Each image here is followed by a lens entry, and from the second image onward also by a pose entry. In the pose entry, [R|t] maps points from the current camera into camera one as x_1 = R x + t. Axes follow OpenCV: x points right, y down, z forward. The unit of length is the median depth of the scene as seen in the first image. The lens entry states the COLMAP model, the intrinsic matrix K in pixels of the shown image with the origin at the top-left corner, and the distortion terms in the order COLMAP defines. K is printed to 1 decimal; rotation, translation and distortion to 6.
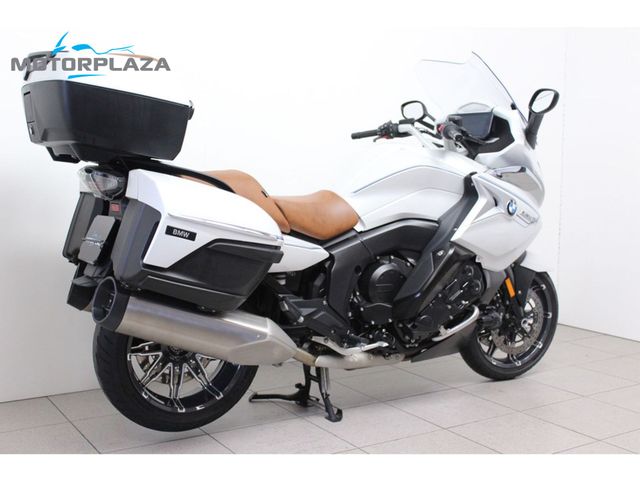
lens RADIAL K [[819.2, 0, 320.0], [0, 819.2, 240.0], [0, 0, 1]] dist [-0.083351, -0.001097]
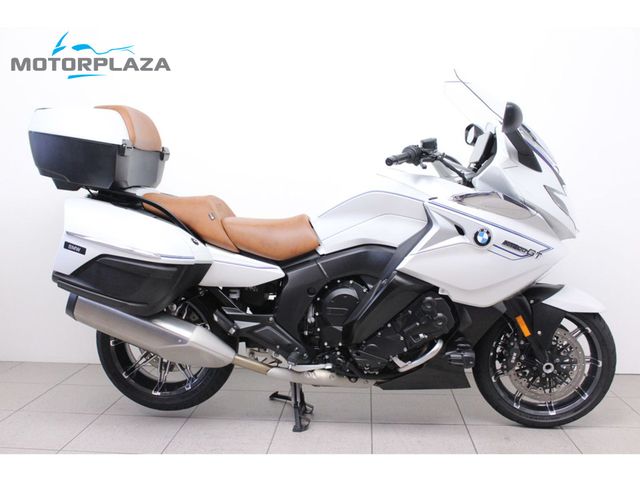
lens RADIAL K [[659.2, 0, 320.0], [0, 659.2, 240.0], [0, 0, 1]] dist [-0.073724, 0.005299]
pose [[0.805040, 0.042976, -0.591662, 0.539934], [-0.048974, 0.998783, 0.005911, -0.033543], [0.591196, 0.024217, 0.806164, 0.327169]]
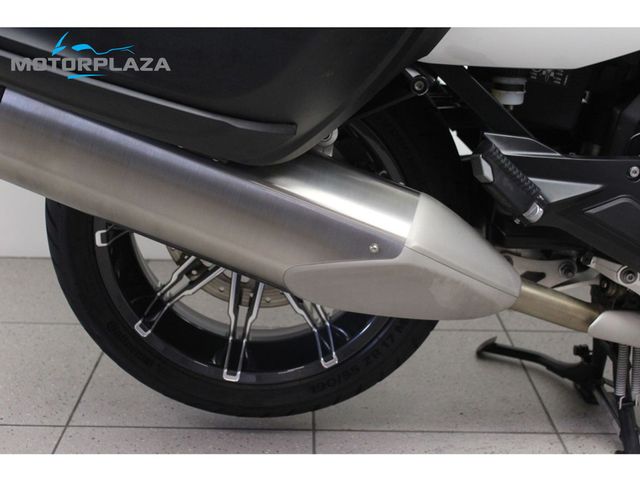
lens RADIAL K [[919.2, 0, 320.0], [0, 919.2, 240.0], [0, 0, 1]] dist [0.001947, 0.008603]
pose [[0.860963, 0.180872, -0.475423, 0.077517], [-0.070272, 0.967977, 0.241004, 0.019887], [0.503790, -0.174086, 0.846103, 0.578391]]
